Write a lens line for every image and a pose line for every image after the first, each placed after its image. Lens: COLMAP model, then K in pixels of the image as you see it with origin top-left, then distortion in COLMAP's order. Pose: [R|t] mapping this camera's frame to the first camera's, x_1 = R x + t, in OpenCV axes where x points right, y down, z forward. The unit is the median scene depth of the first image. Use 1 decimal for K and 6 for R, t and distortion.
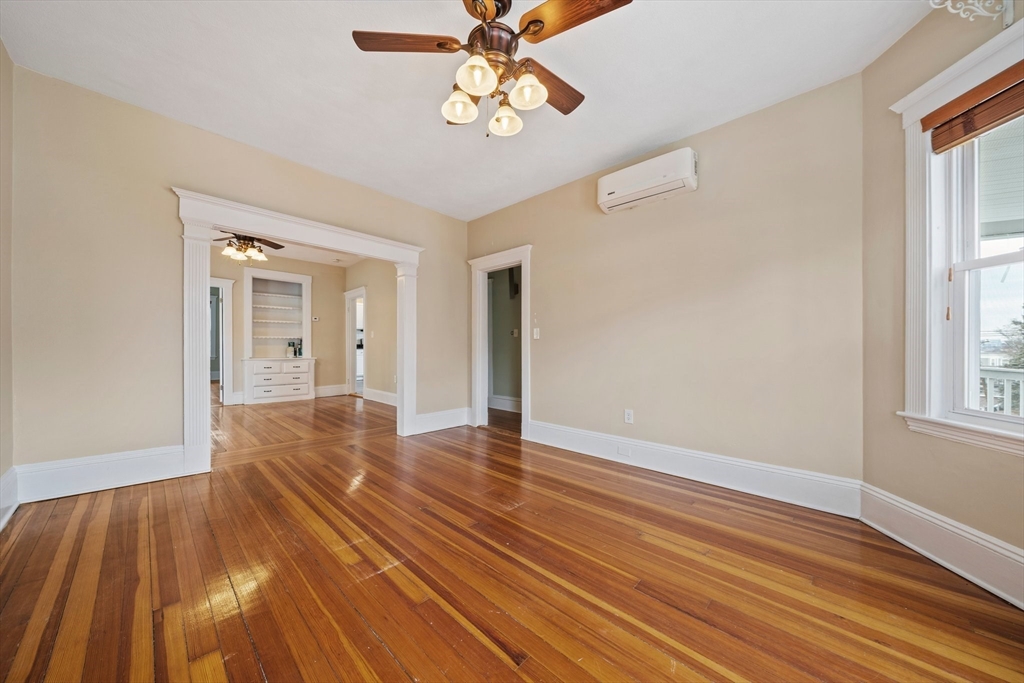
lens RADIAL K [[351.9, 0, 509.6], [0, 351.9, 345.8], [0, 0, 1]] dist [0.001013, 0.000086]
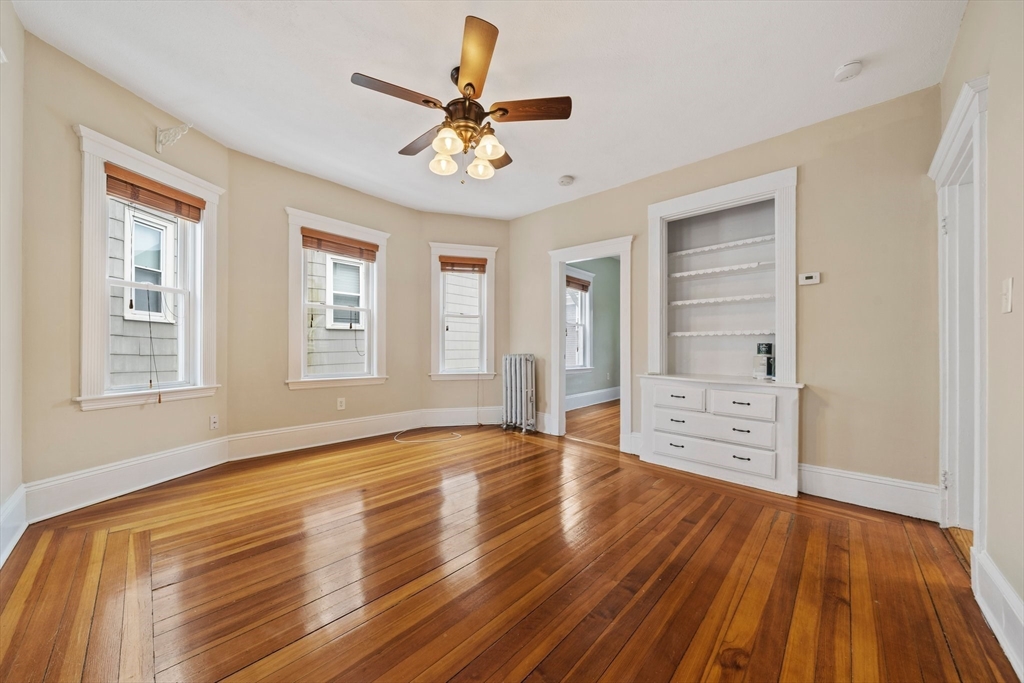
lens RADIAL K [[351.9, 0, 508.1], [0, 351.9, 345.2], [0, 0, 1]] dist [0.001013, 0.000086]
pose [[-0.009799, -0.001906, -0.999950, -0.183263], [-0.003000, 0.999994, -0.001876, -0.005717], [0.999947, 0.002981, -0.009804, 0.695816]]
